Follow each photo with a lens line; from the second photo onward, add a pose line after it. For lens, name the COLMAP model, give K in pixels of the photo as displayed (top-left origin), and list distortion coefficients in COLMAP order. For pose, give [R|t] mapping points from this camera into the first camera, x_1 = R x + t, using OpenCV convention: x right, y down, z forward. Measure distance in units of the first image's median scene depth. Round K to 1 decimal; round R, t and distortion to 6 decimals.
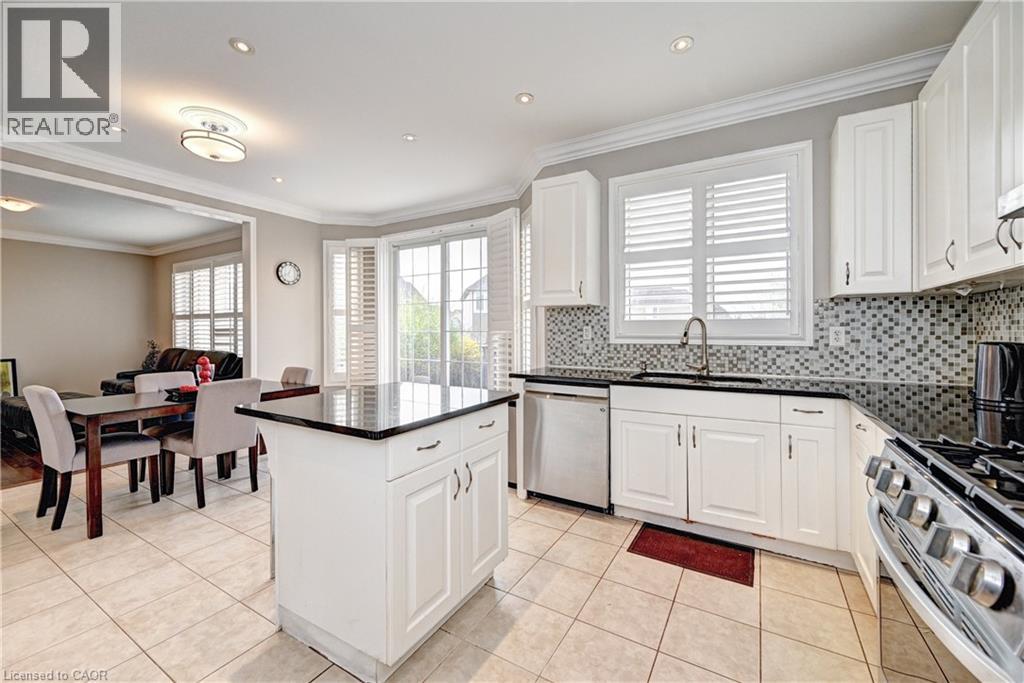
lens RADIAL K [[412.4, 0, 512.0], [0, 412.4, 341.5], [0, 0, 1]] dist [-0.001431, -0.000183]
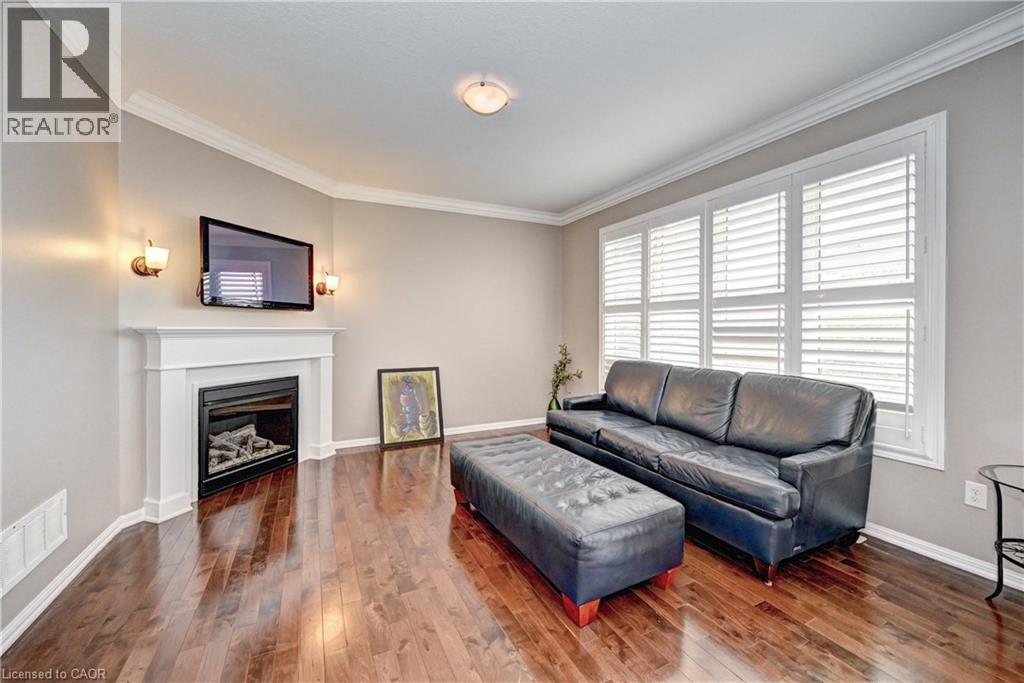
lens RADIAL K [[412.4, 0, 512.0], [0, 412.4, 341.5], [0, 0, 1]] dist [-0.001431, -0.000183]
pose [[0.839004, 0.018607, -0.543808, -0.768469], [-0.015507, 0.999827, 0.010286, -0.016294], [0.543905, -0.000198, 0.839147, 0.490791]]
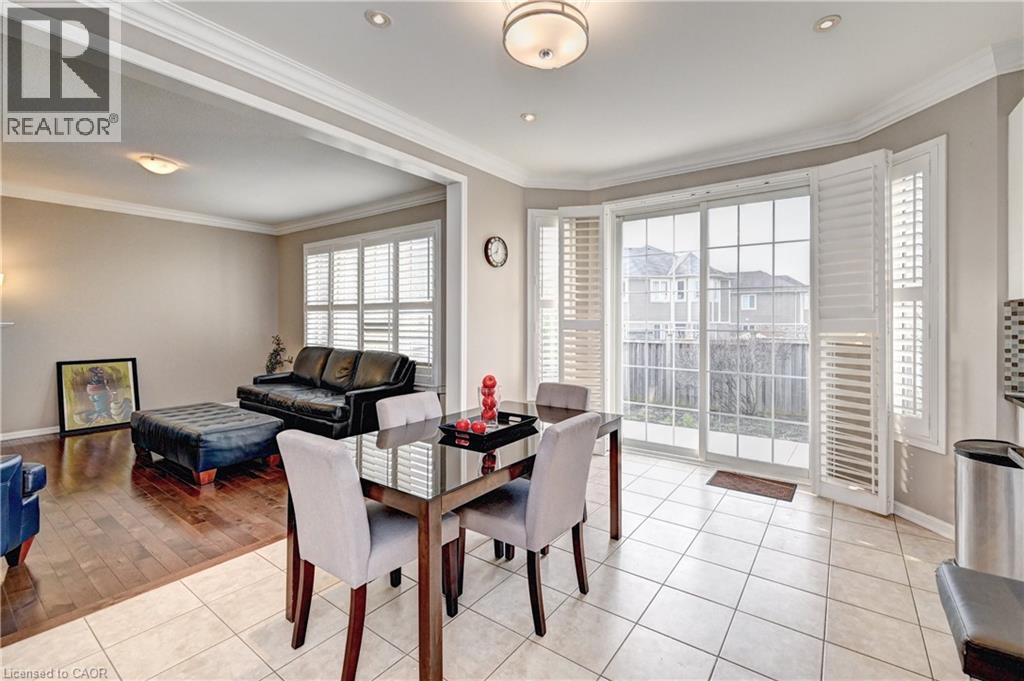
lens RADIAL K [[436.6, 0, 542.1], [0, 436.6, 327.8], [0, 0, 1]] dist [-0.000017, -0.000292]
pose [[0.997753, 0.006217, -0.066717, -0.371262], [-0.006715, 0.999951, -0.007249, -0.019999], [0.066669, 0.007681, 0.997746, 0.195461]]
